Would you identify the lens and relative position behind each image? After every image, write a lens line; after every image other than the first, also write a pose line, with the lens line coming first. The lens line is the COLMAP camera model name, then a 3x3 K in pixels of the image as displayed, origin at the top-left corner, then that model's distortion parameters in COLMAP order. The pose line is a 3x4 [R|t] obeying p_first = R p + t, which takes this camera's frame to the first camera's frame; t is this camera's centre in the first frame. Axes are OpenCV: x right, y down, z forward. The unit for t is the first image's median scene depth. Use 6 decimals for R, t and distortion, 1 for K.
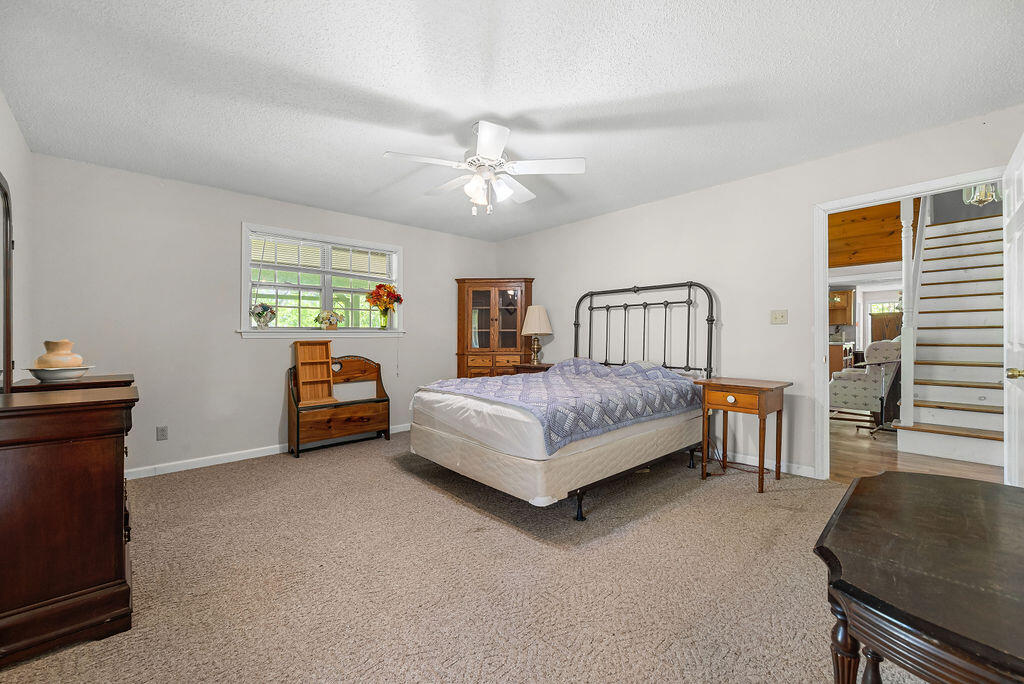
lens RADIAL K [[408.3, 0, 511.9], [0, 408.3, 337.2], [0, 0, 1]] dist [-0.002957, -0.000348]
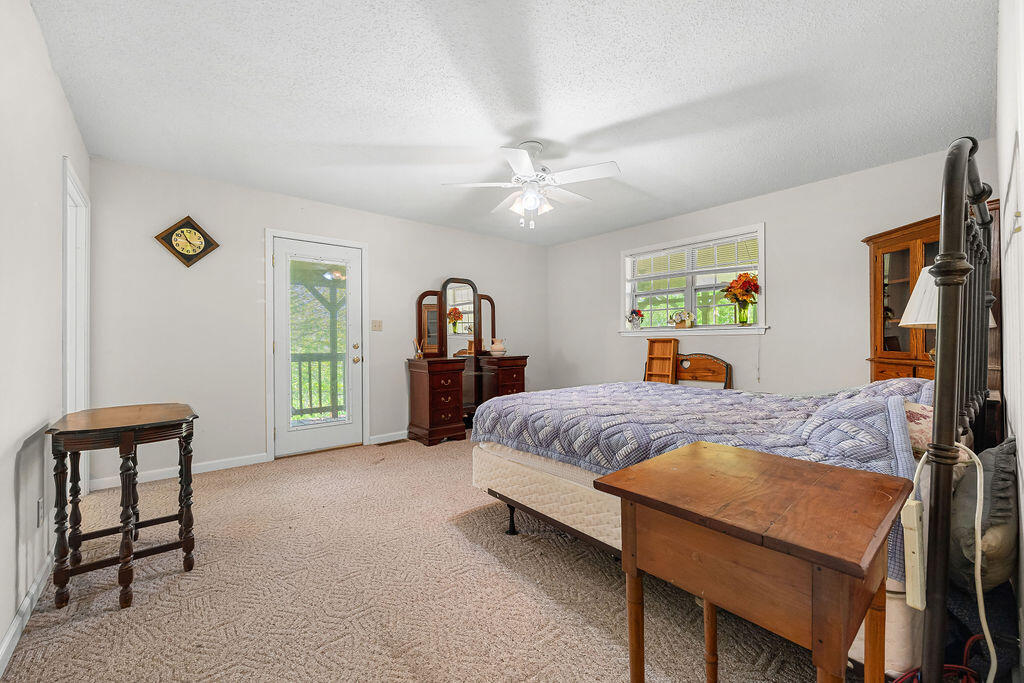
lens RADIAL K [[408.3, 0, 509.5], [0, 408.3, 335.0], [0, 0, 1]] dist [-0.002957, -0.000348]
pose [[-0.032522, -0.003565, -0.999465, 0.650509], [0.010686, 0.999935, -0.003914, -0.000738], [0.999414, -0.010807, -0.032481, 0.609625]]
